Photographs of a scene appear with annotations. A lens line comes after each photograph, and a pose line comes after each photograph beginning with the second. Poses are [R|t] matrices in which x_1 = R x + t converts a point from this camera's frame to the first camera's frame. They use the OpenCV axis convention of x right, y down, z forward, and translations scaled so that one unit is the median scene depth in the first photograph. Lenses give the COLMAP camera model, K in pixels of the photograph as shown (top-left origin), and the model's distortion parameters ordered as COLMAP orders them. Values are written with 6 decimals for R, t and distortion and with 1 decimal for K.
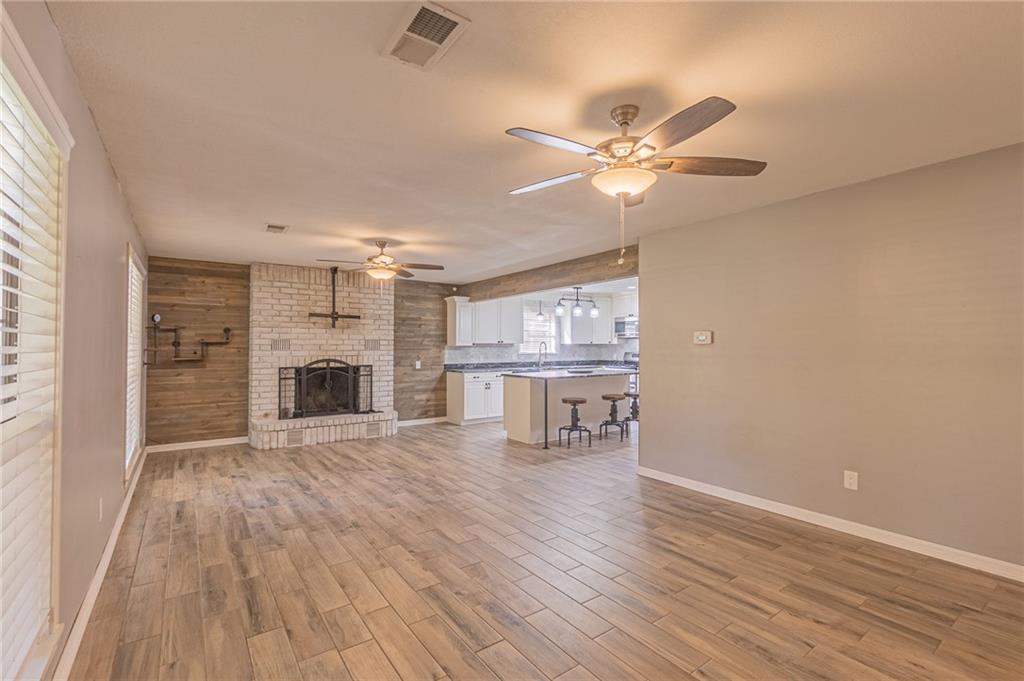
lens RADIAL K [[453.8, 0, 512.0], [0, 453.8, 340.5], [0, 0, 1]] dist [0.000418, 0.000241]
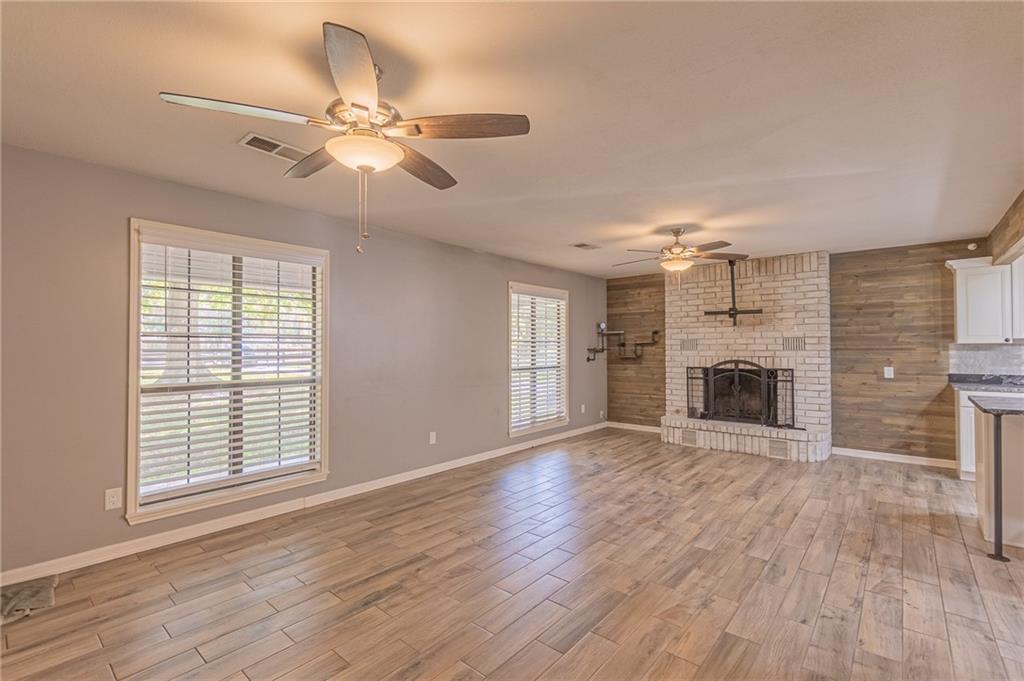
lens RADIAL K [[453.8, 0, 512.0], [0, 453.8, 340.5], [0, 0, 1]] dist [0.000418, 0.000241]
pose [[0.241072, -0.016657, -0.970364, 0.382830], [0.019218, 0.999739, -0.012386, 0.004635], [0.970317, -0.015662, 0.241329, 0.358925]]
